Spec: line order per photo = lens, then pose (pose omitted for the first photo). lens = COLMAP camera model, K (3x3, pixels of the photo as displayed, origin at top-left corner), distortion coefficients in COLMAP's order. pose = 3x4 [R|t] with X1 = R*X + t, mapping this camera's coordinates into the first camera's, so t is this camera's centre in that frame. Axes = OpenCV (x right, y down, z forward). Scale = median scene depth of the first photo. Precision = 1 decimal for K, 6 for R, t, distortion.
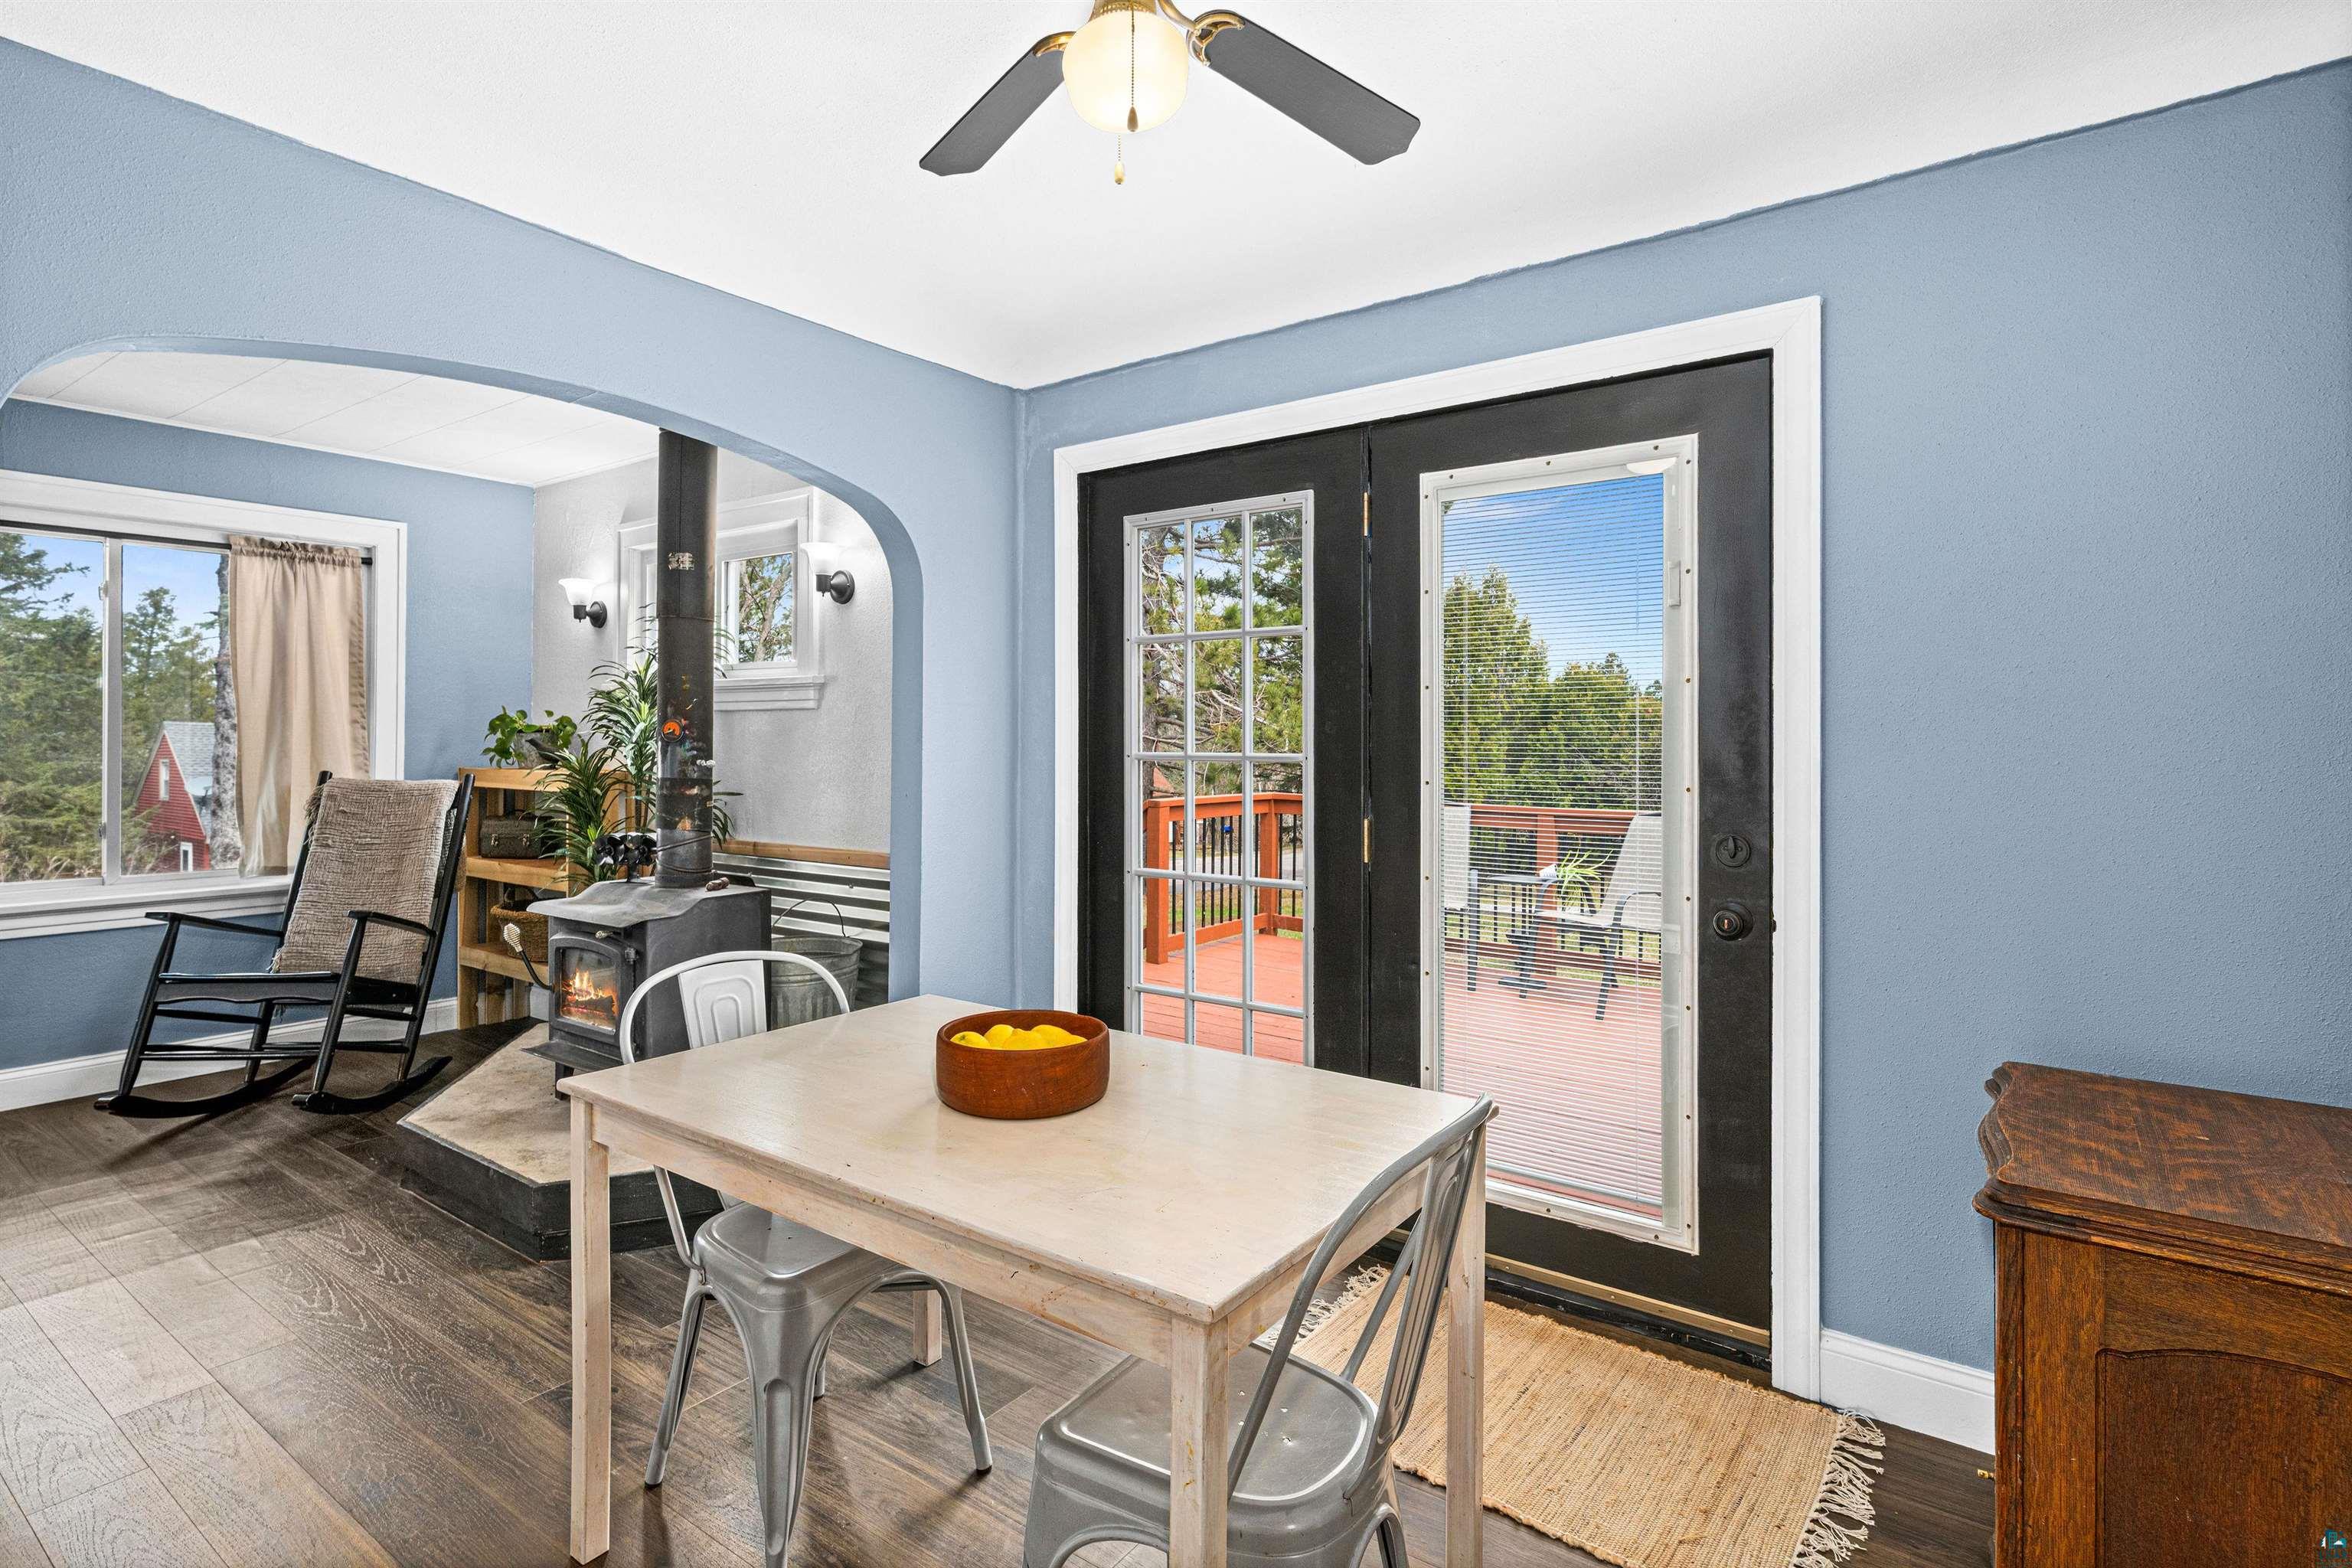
lens RADIAL K [[1165.5, 0, 1177.7], [0, 1165.5, 748.1], [0, 0, 1]] dist [-0.000601, 0.000398]
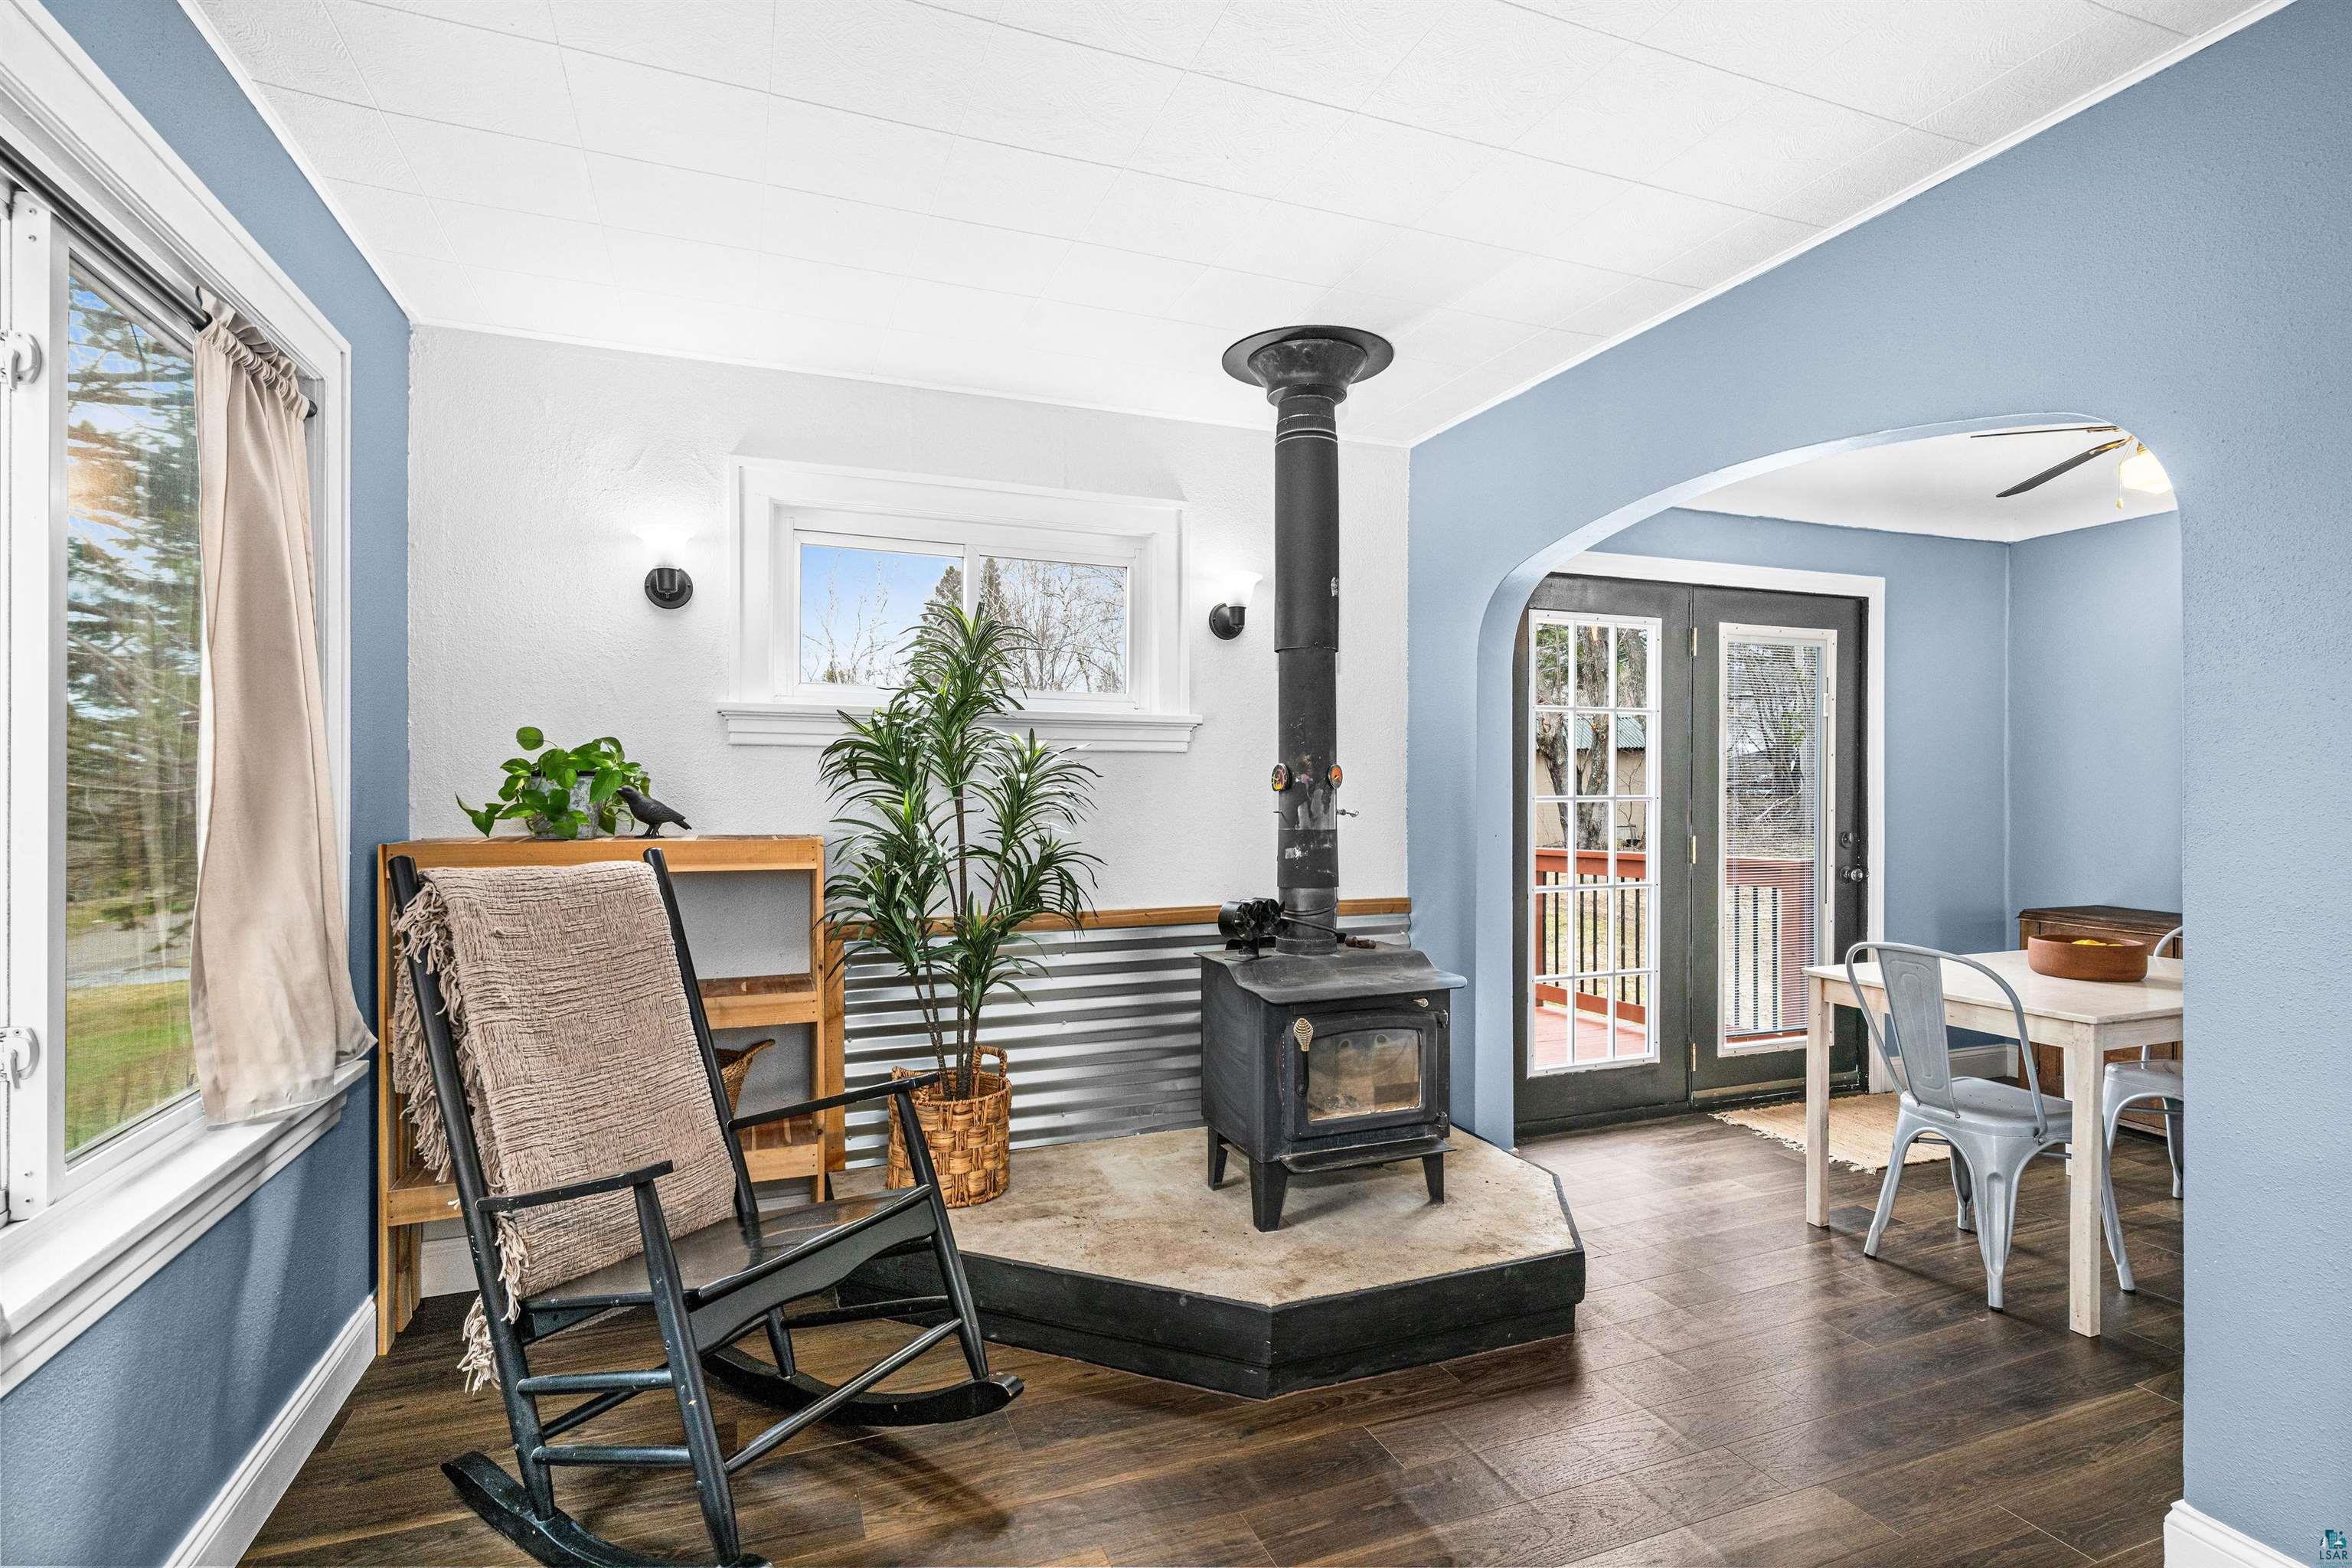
lens RADIAL K [[1165.5, 0, 1177.7], [0, 1165.5, 748.1], [0, 0, 1]] dist [-0.000601, 0.000398]
pose [[0.523735, 0.025266, 0.851506, -1.753629], [0.008097, 0.999367, -0.034634, -0.010499], [-0.851843, 0.025034, 0.523199, 0.892168]]
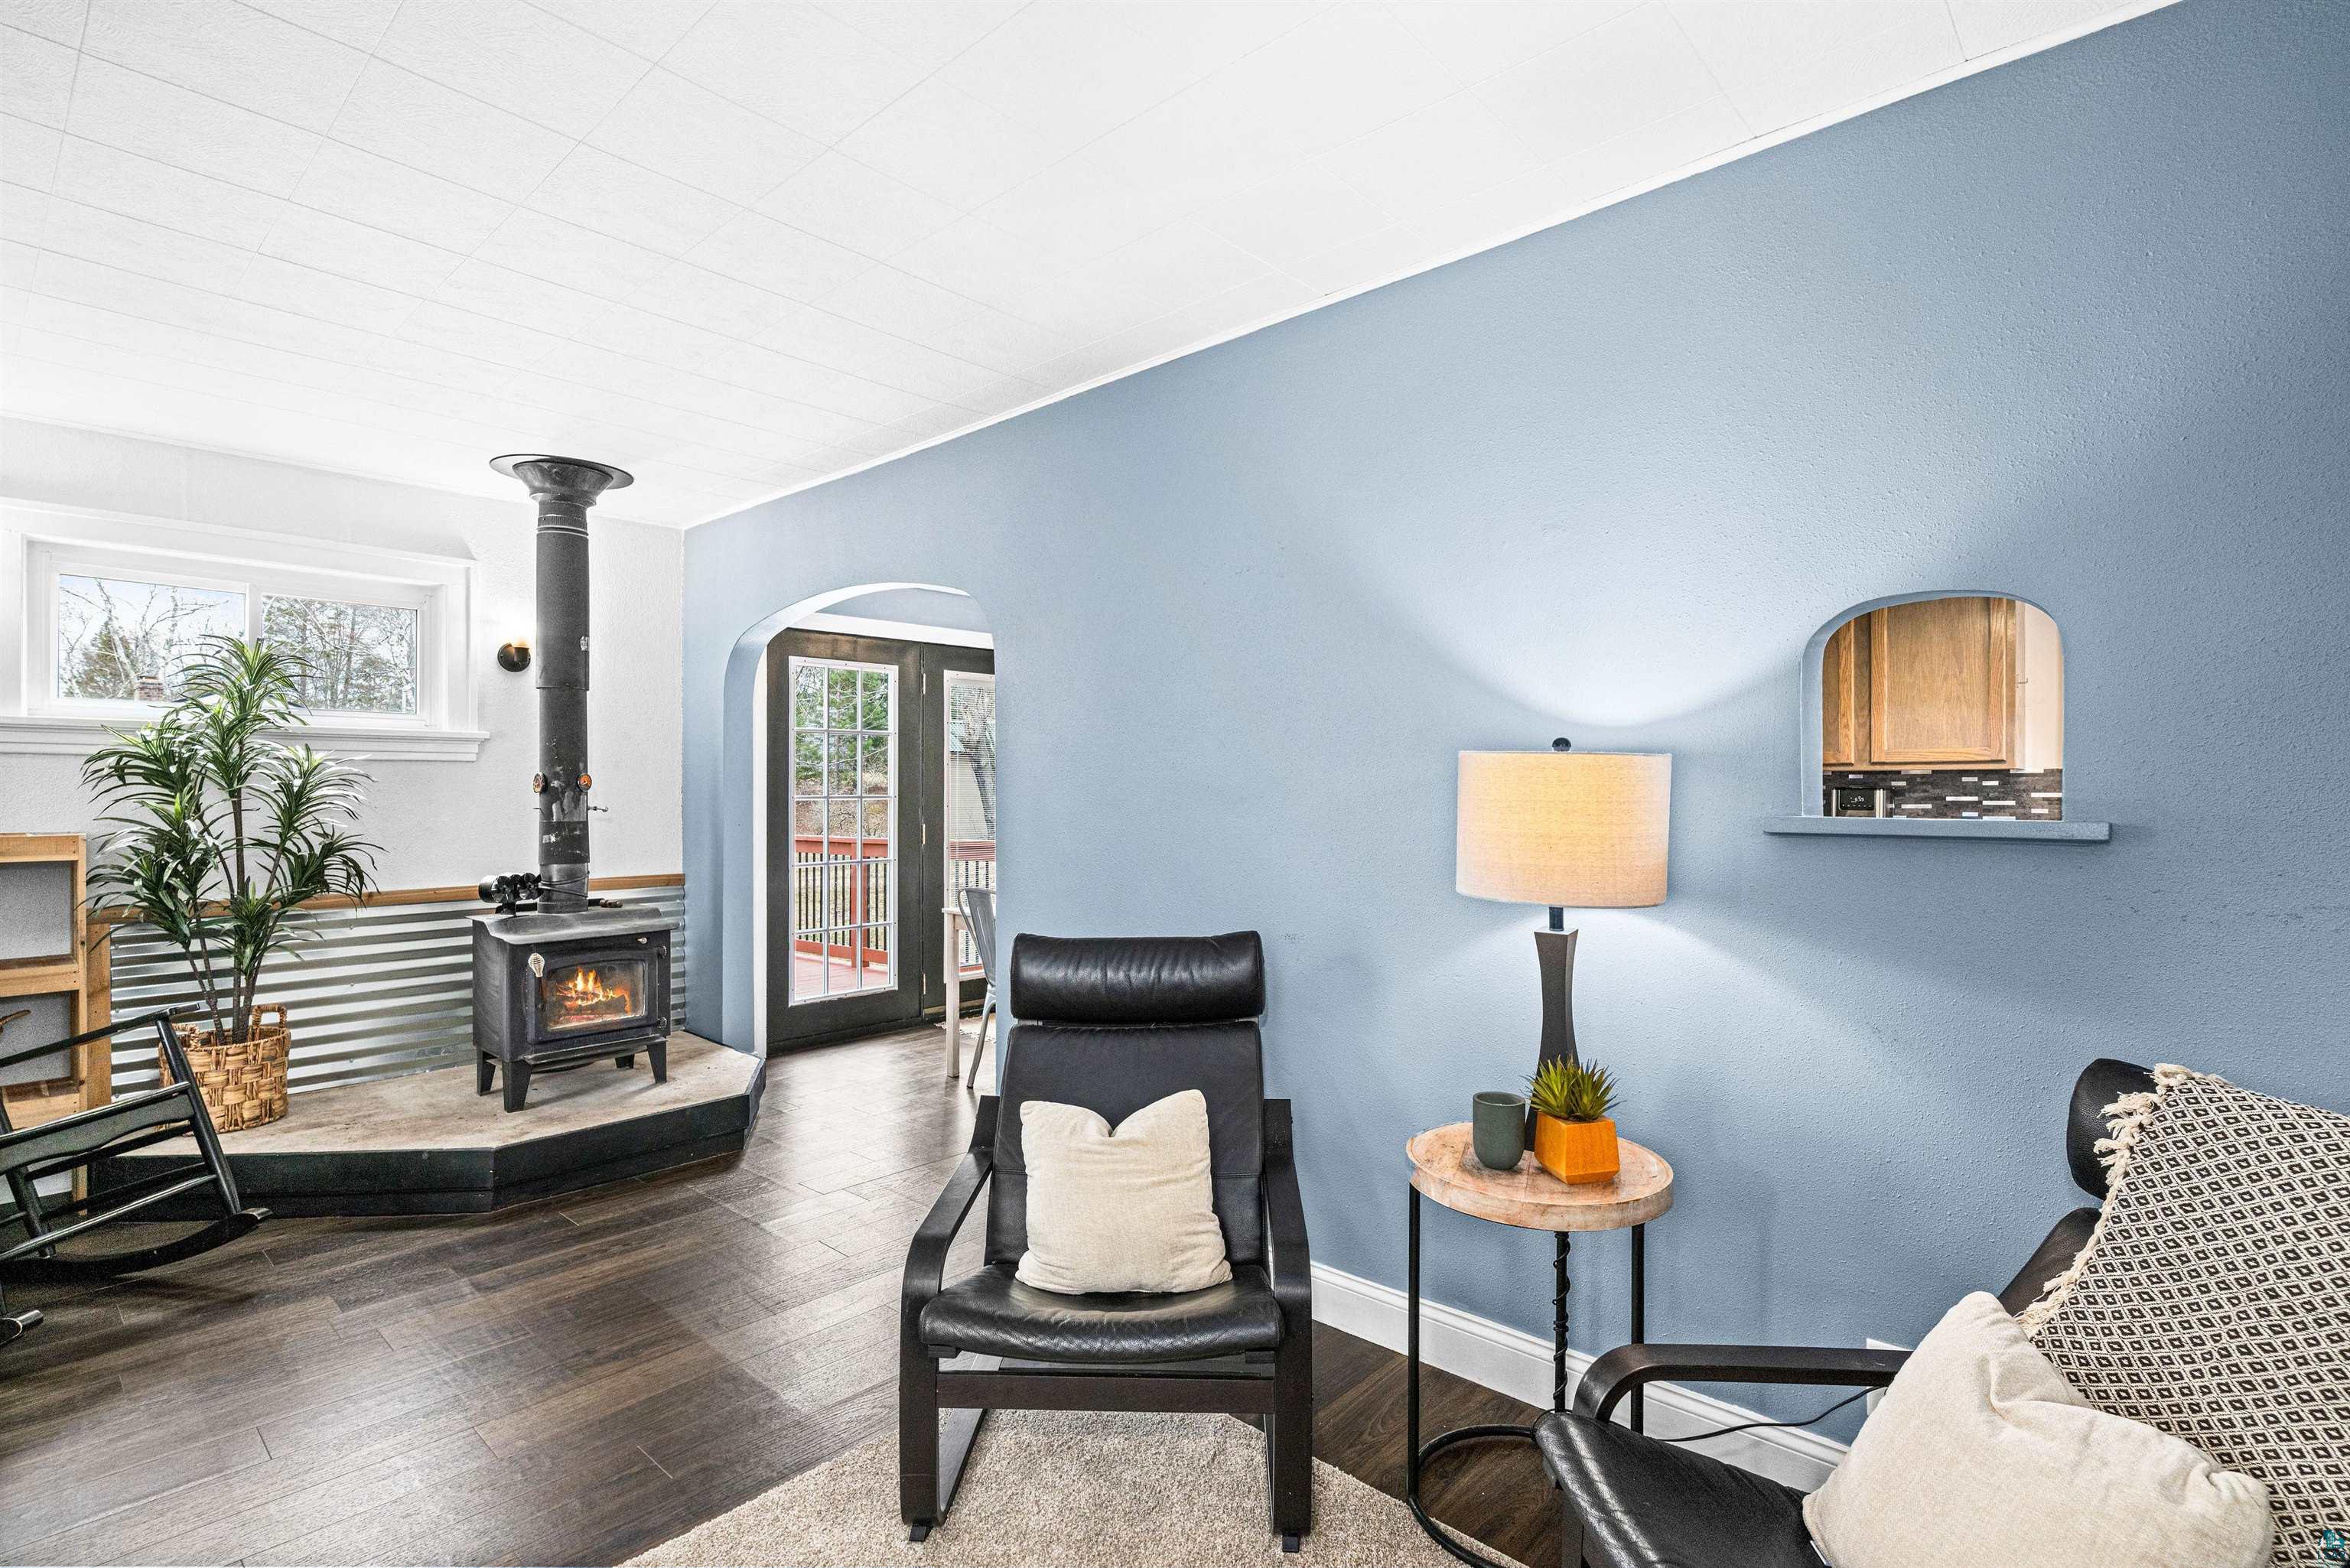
lens RADIAL K [[1134.9, 0, 1175.0], [0, 1134.9, 773.4], [0, 0, 1]] dist [0.000697, 0.001973]
pose [[0.086600, 0.007992, 0.996211, -2.170367], [0.006798, 0.999940, -0.008613, -0.014663], [-0.996220, 0.007518, 0.086541, 0.409661]]
